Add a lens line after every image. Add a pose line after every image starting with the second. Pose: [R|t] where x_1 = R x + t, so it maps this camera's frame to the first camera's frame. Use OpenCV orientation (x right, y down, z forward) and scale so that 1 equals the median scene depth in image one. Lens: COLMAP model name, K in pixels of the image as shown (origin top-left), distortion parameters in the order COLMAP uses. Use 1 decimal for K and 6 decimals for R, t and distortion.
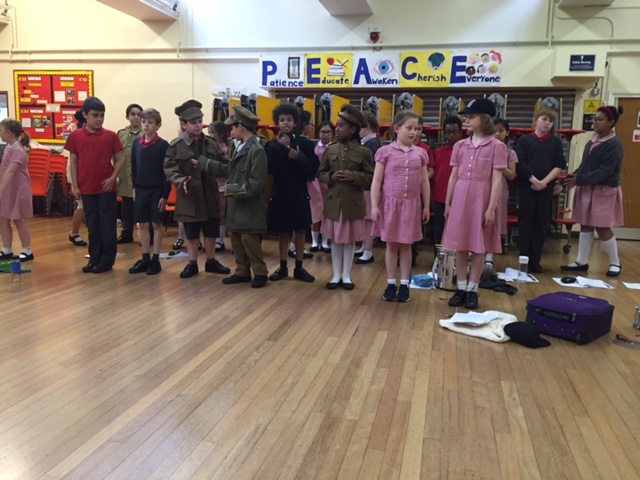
lens RADIAL K [[544.2, 0, 320.0], [0, 544.2, 240.0], [0, 0, 1]] dist [0.085814, -0.118983]
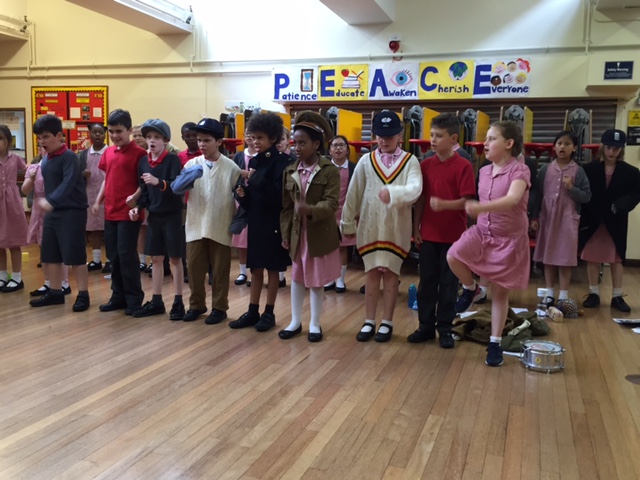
lens RADIAL K [[602.2, 0, 320.0], [0, 602.2, 240.0], [0, 0, 1]] dist [0.080826, -0.106813]
pose [[0.994594, 0.011286, -0.103226, 0.089346], [-0.015605, 0.999032, -0.041128, 0.002033], [0.102662, 0.042516, 0.993807, -0.018772]]
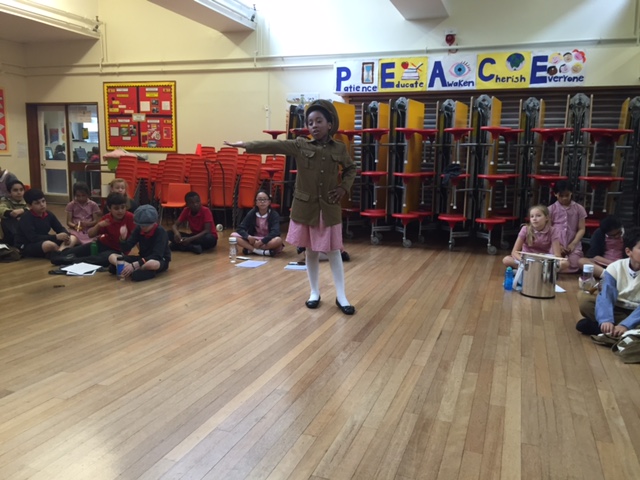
lens RADIAL K [[544.2, 0, 320.0], [0, 544.2, 240.0], [0, 0, 1]] dist [0.085814, -0.118983]
pose [[0.993316, 0.007897, -0.115159, -0.017535], [-0.008716, 0.999940, -0.006606, 0.000750], [0.115100, 0.007565, 0.993325, -0.010116]]
